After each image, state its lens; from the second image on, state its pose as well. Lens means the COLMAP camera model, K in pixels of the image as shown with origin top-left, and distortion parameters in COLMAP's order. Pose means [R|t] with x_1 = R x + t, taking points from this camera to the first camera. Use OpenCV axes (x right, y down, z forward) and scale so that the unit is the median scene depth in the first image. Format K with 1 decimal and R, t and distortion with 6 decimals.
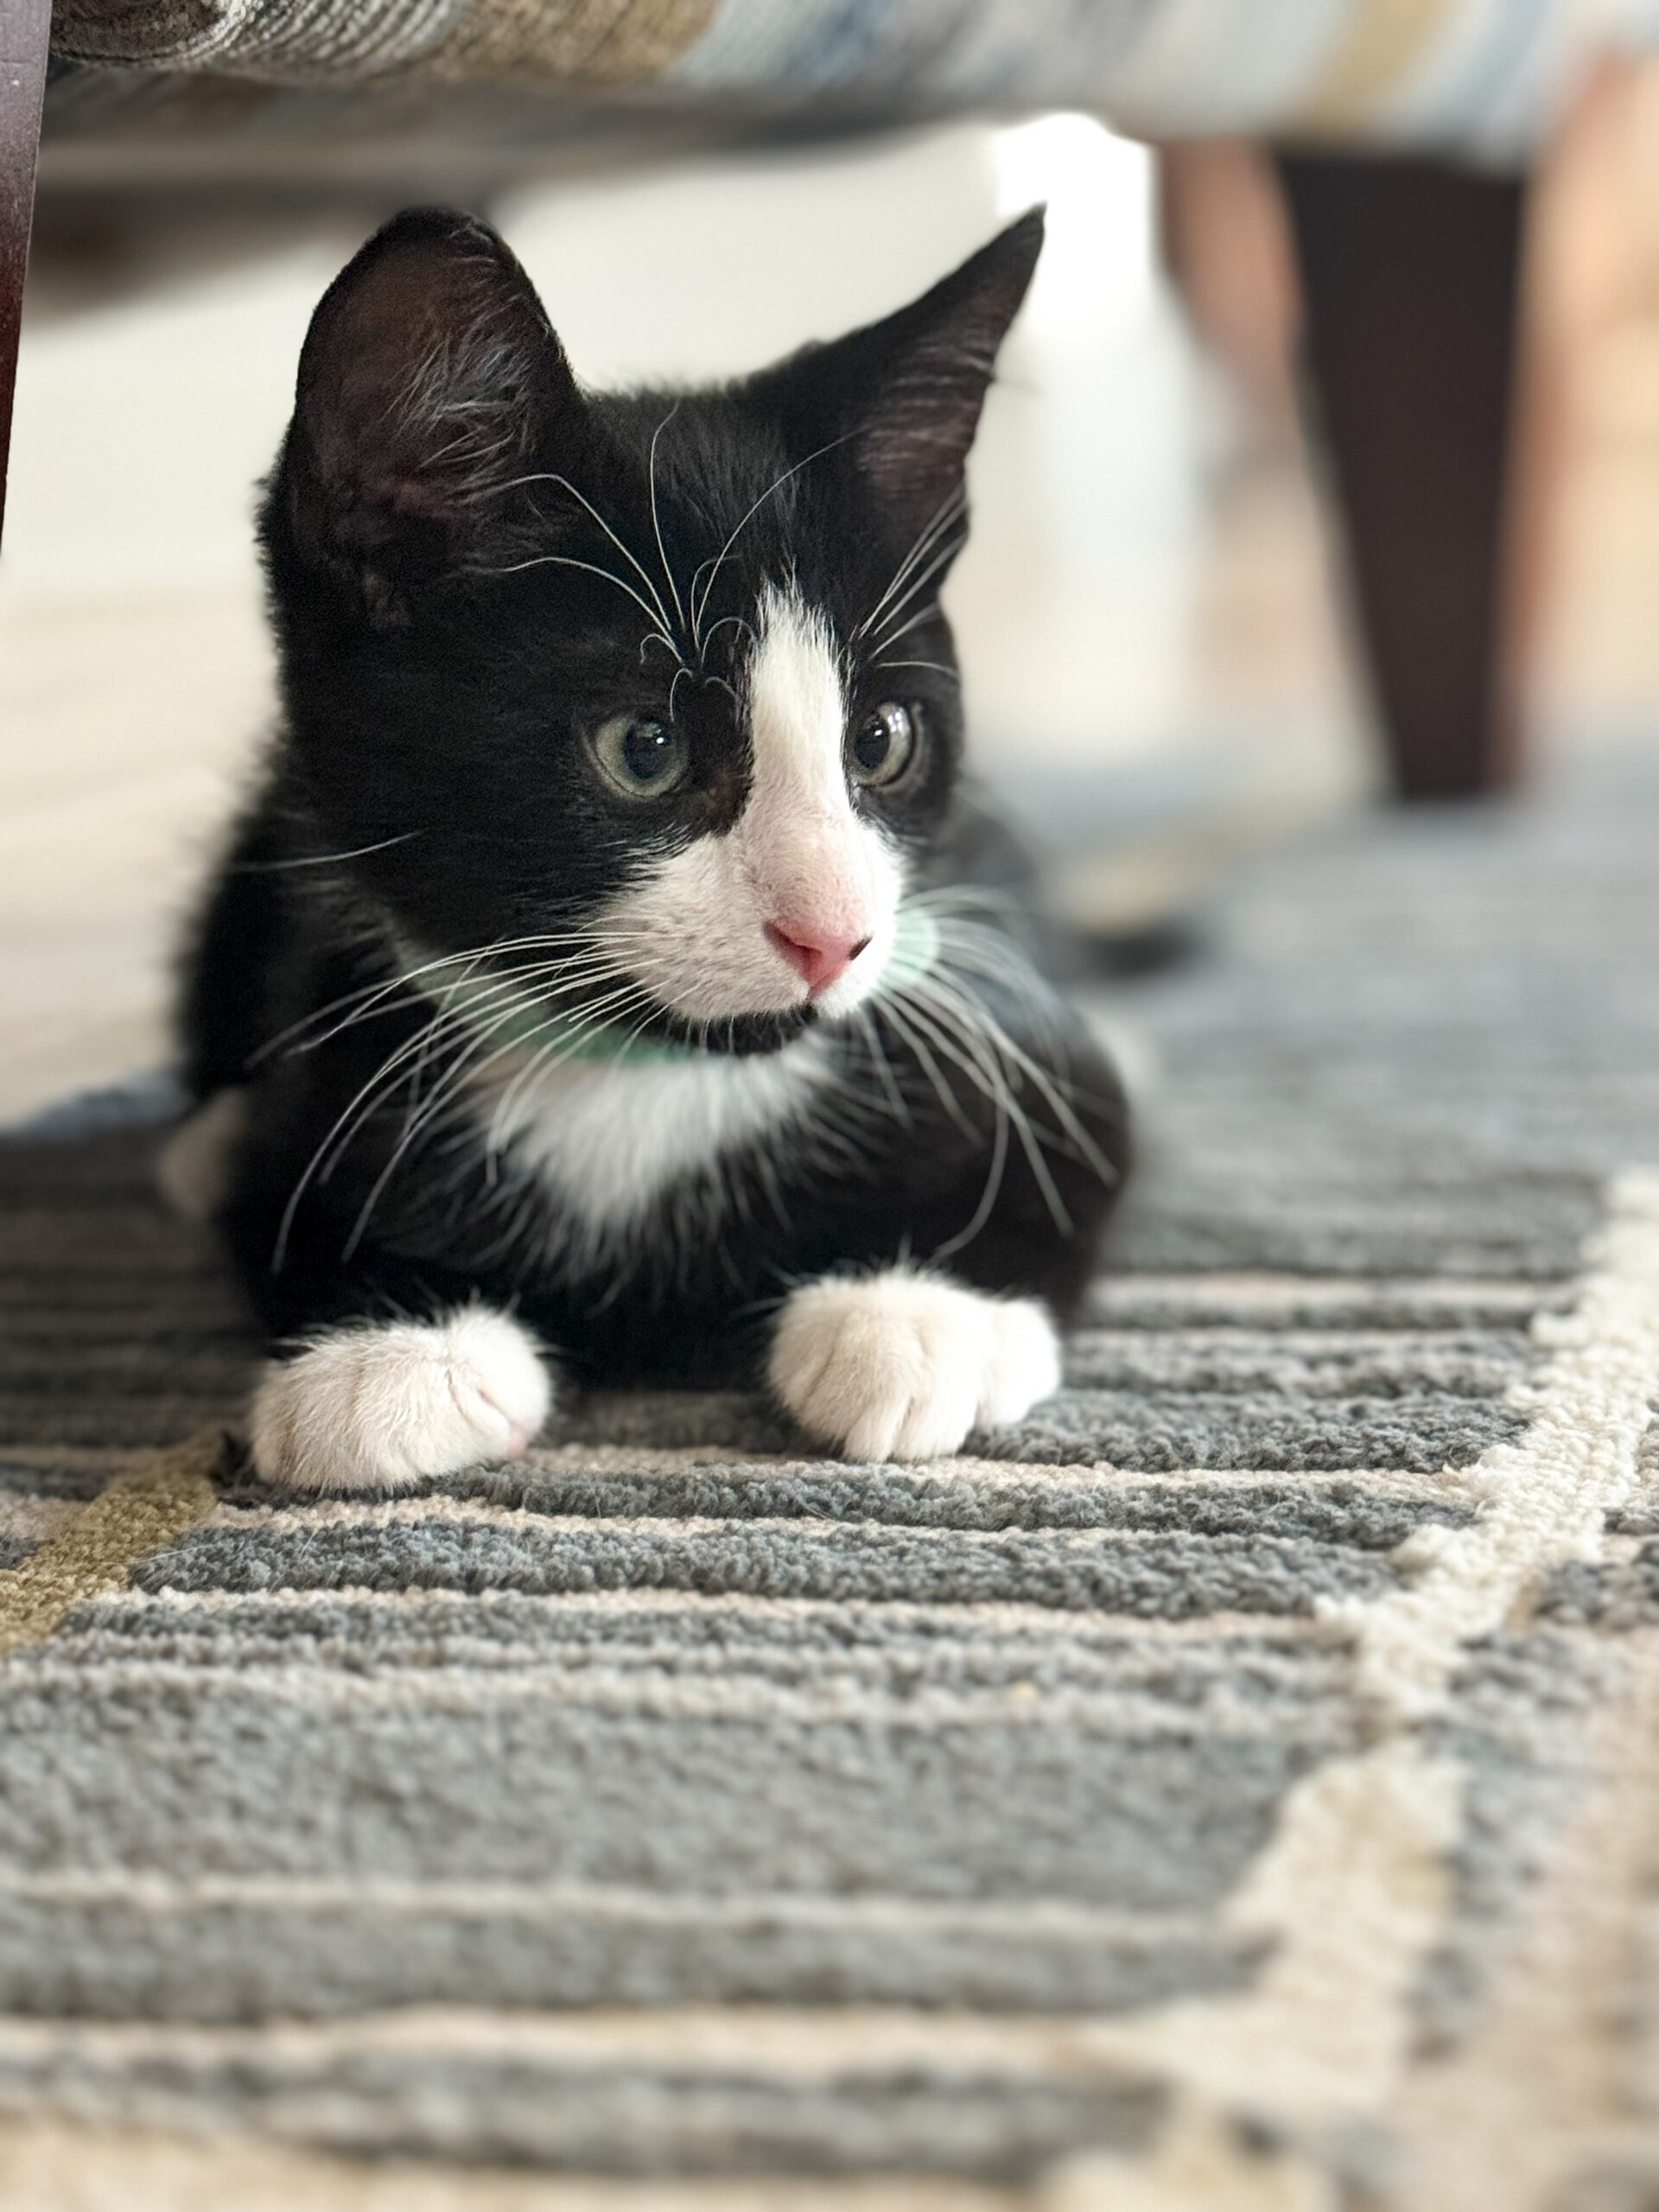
lens RADIAL K [[4482.4, 0, 829.5], [0, 4482.4, 1106.0], [0, 0, 1]] dist [0.162808, 0.358057]
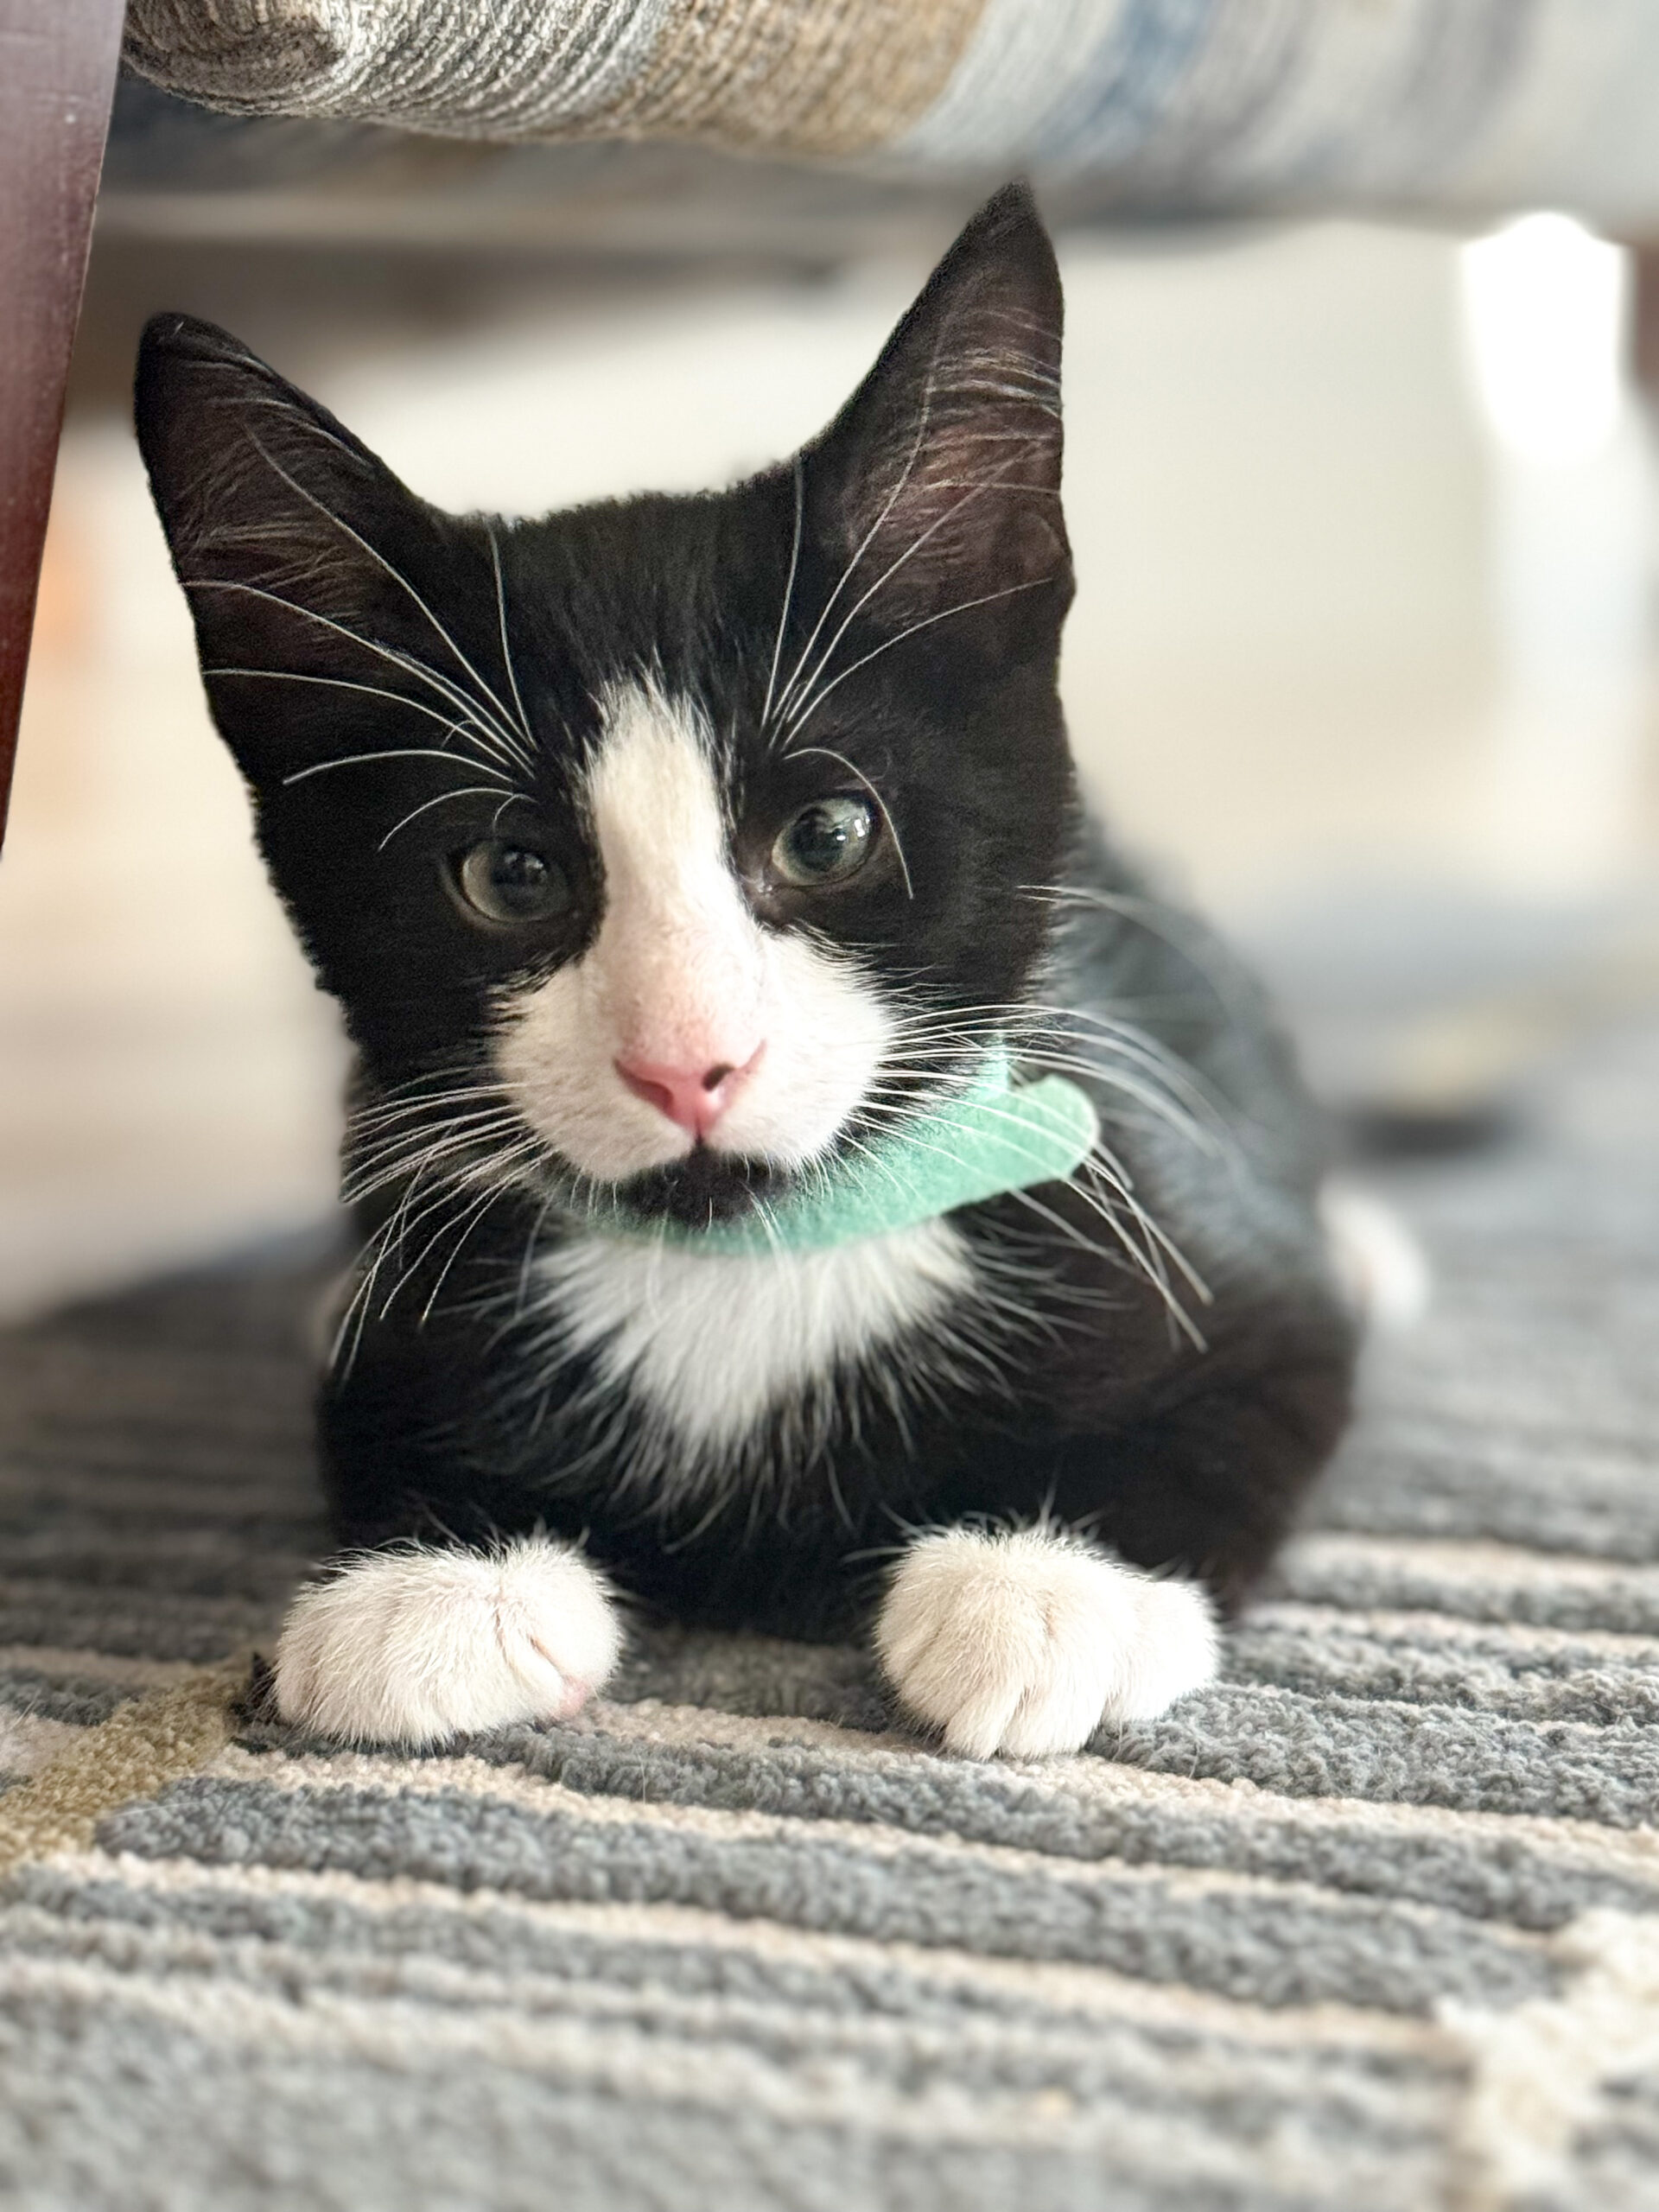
lens RADIAL K [[4556.2, 0, 829.5], [0, 4556.2, 1106.0], [0, 0, 1]] dist [0.139798, 0.474737]
pose [[0.993425, 0.063242, -0.095434, 0.057973], [-0.065129, 0.997735, -0.016795, -0.028319], [0.094156, 0.022900, 0.995294, 0.127586]]
